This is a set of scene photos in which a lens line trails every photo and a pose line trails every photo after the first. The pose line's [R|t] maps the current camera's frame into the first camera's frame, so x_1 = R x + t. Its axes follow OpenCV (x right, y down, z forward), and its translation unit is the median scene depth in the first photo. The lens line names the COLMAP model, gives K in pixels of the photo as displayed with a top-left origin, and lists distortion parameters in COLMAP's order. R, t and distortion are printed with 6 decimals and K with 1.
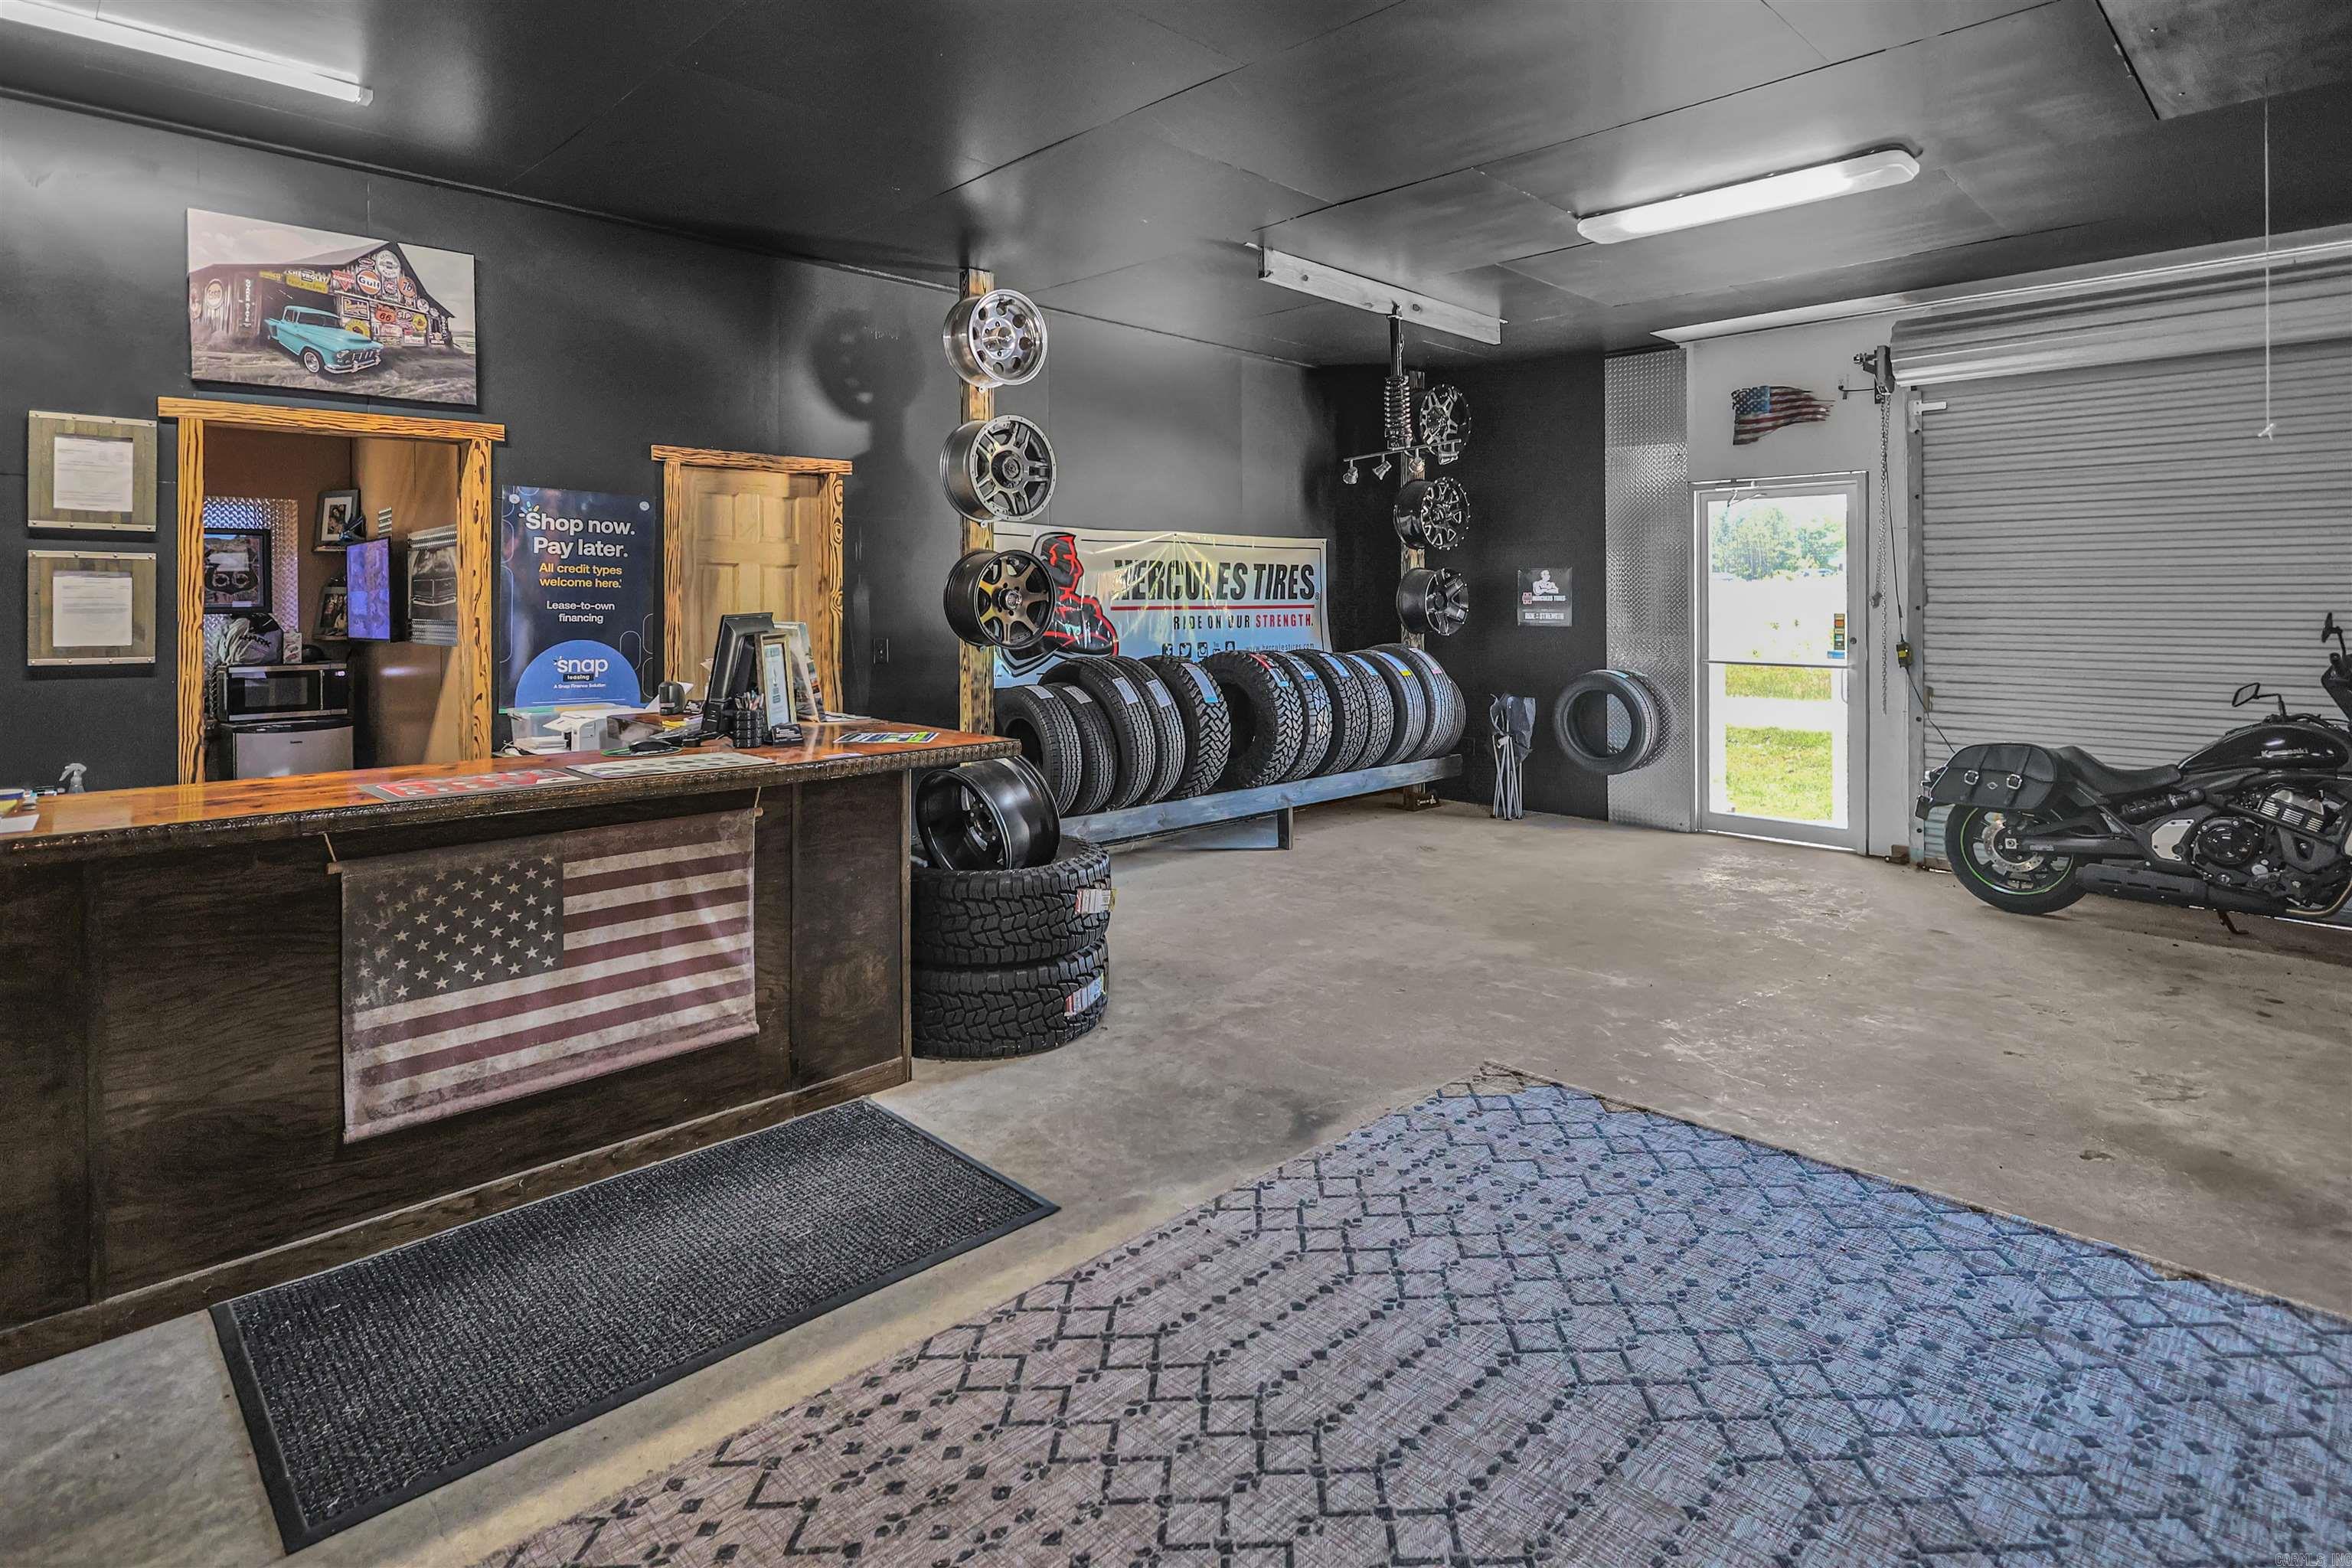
lens RADIAL K [[1196.6, 0, 1181.7], [0, 1196.6, 598.3], [0, 0, 1]] dist [-0.006131, 0.001680]
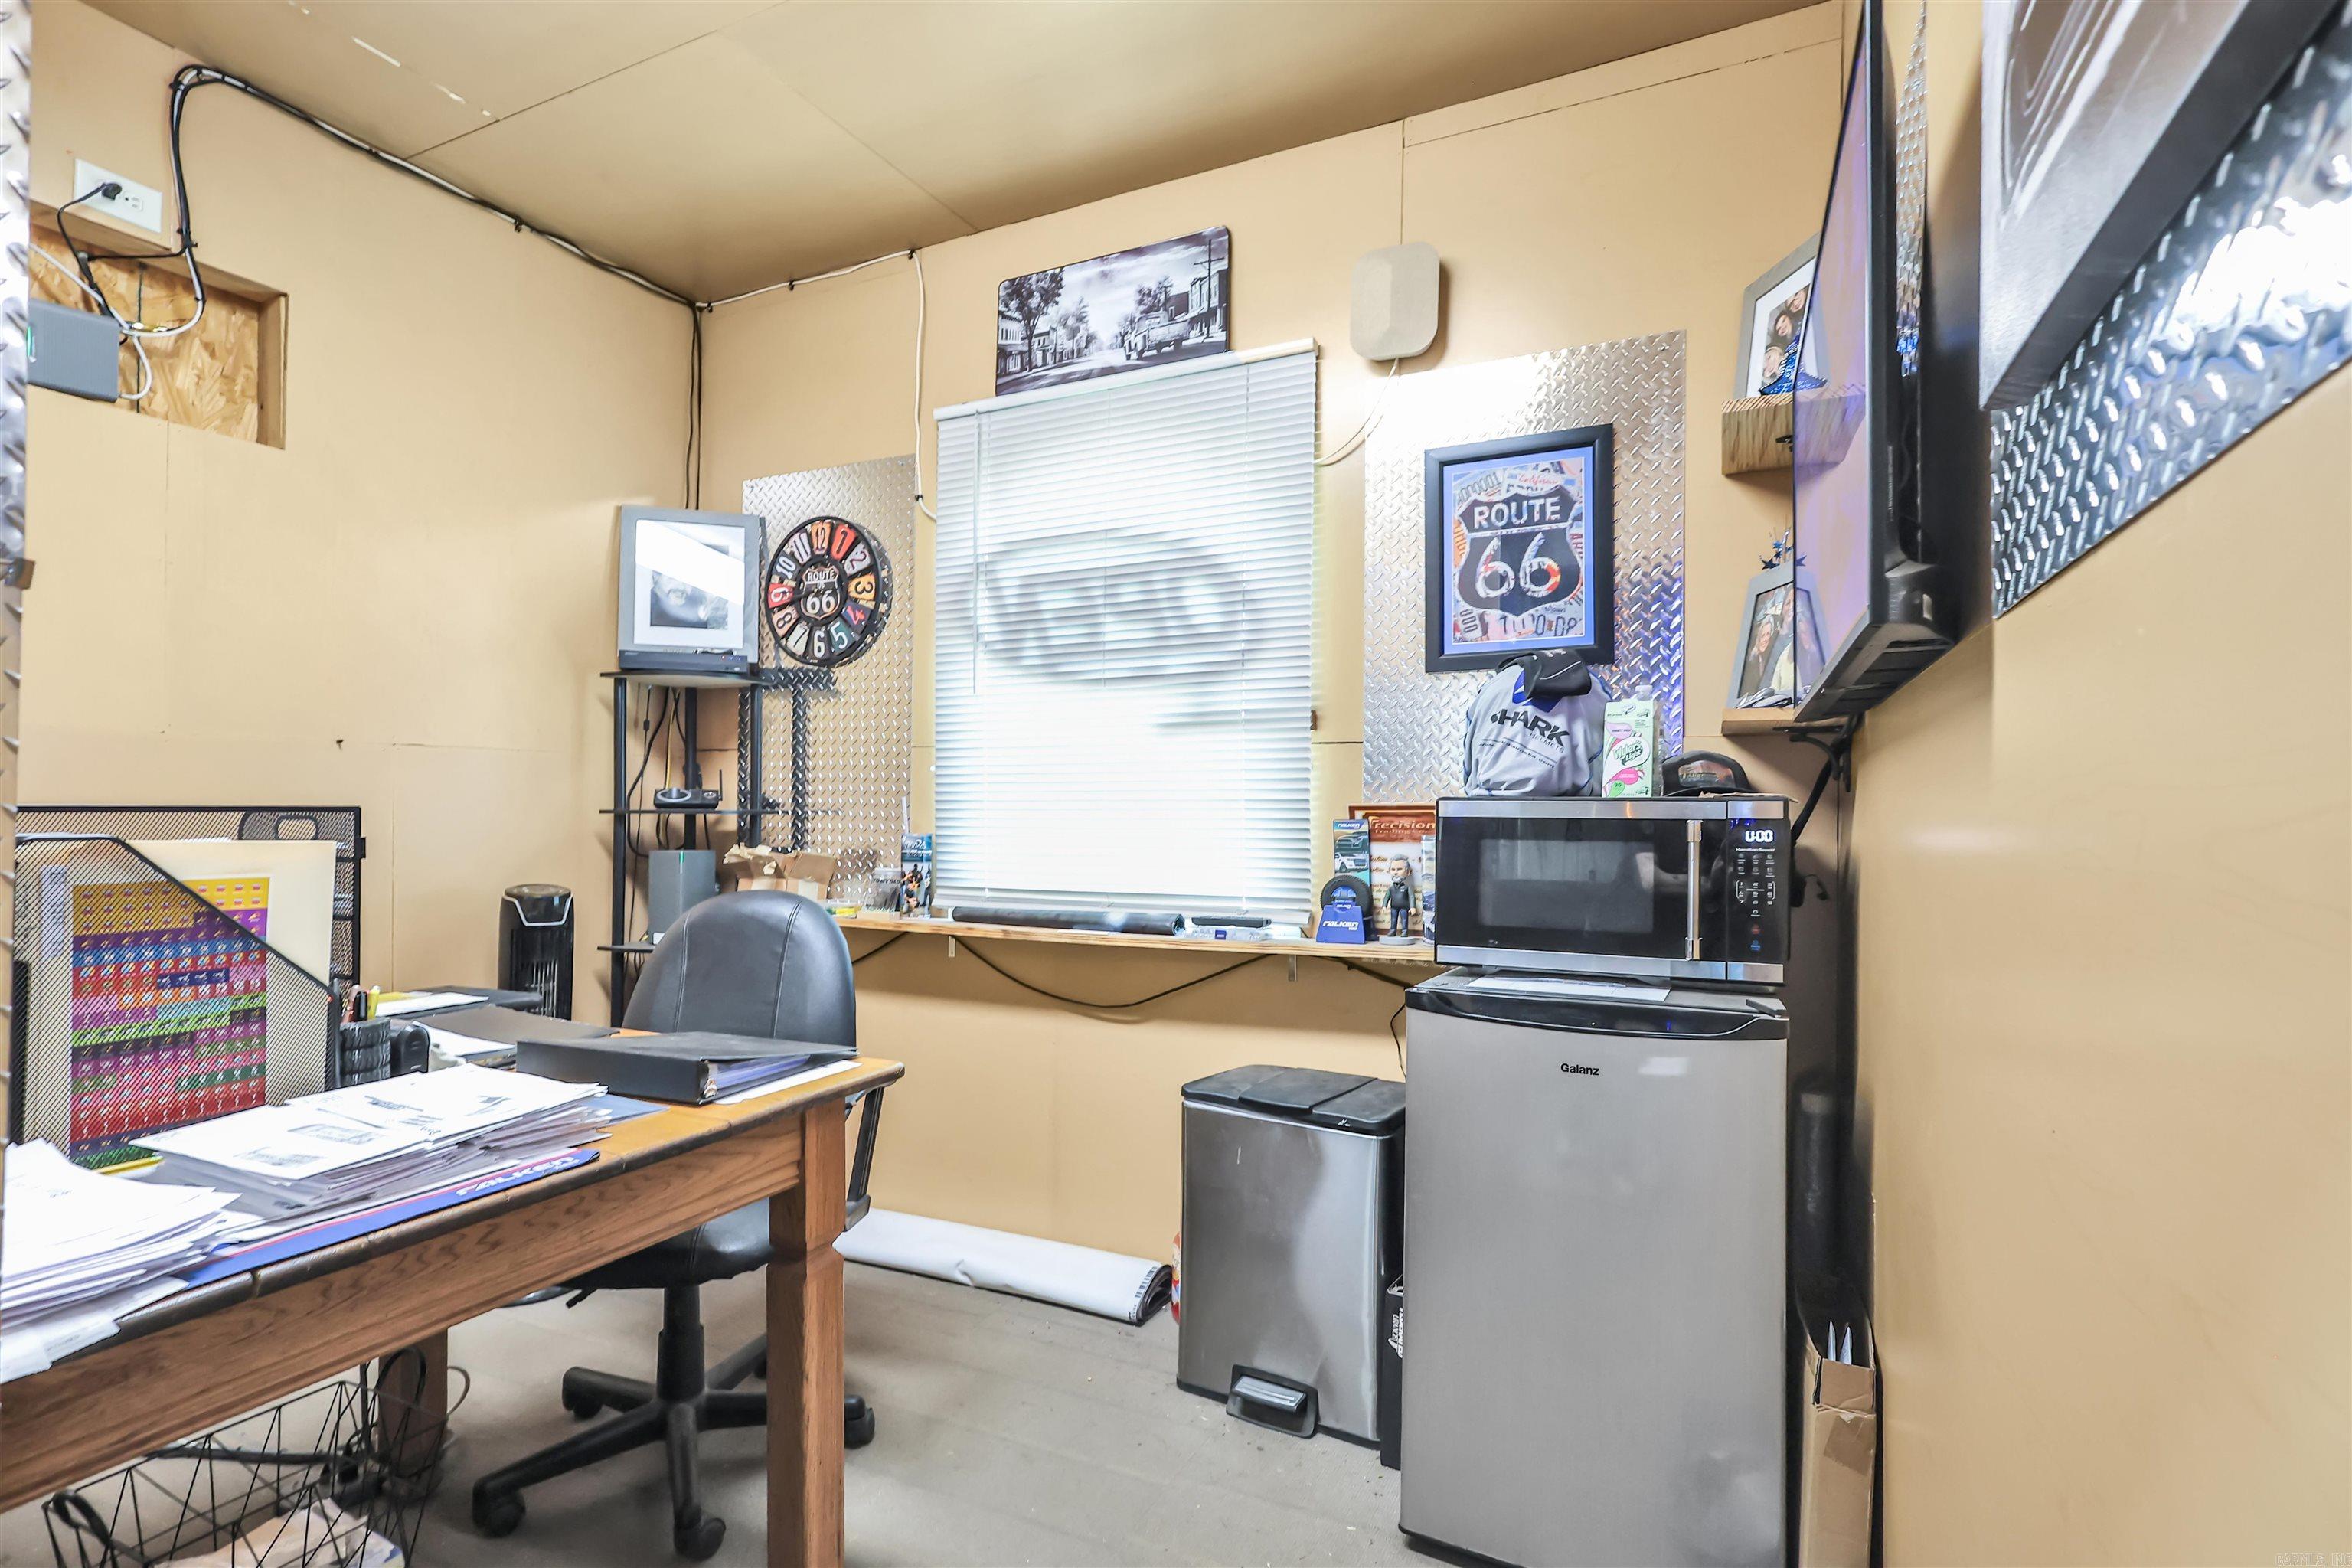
lens RADIAL K [[1122.3, 0, 1171.0], [0, 1122.3, 799.5], [0, 0, 1]] dist [0.000582, 0.000276]
pose [[0.323757, 0.000076, -0.946140, -0.737632], [-0.004935, 0.999987, -0.001608, 0.081025], [0.946128, 0.005189, 0.323753, 1.152337]]
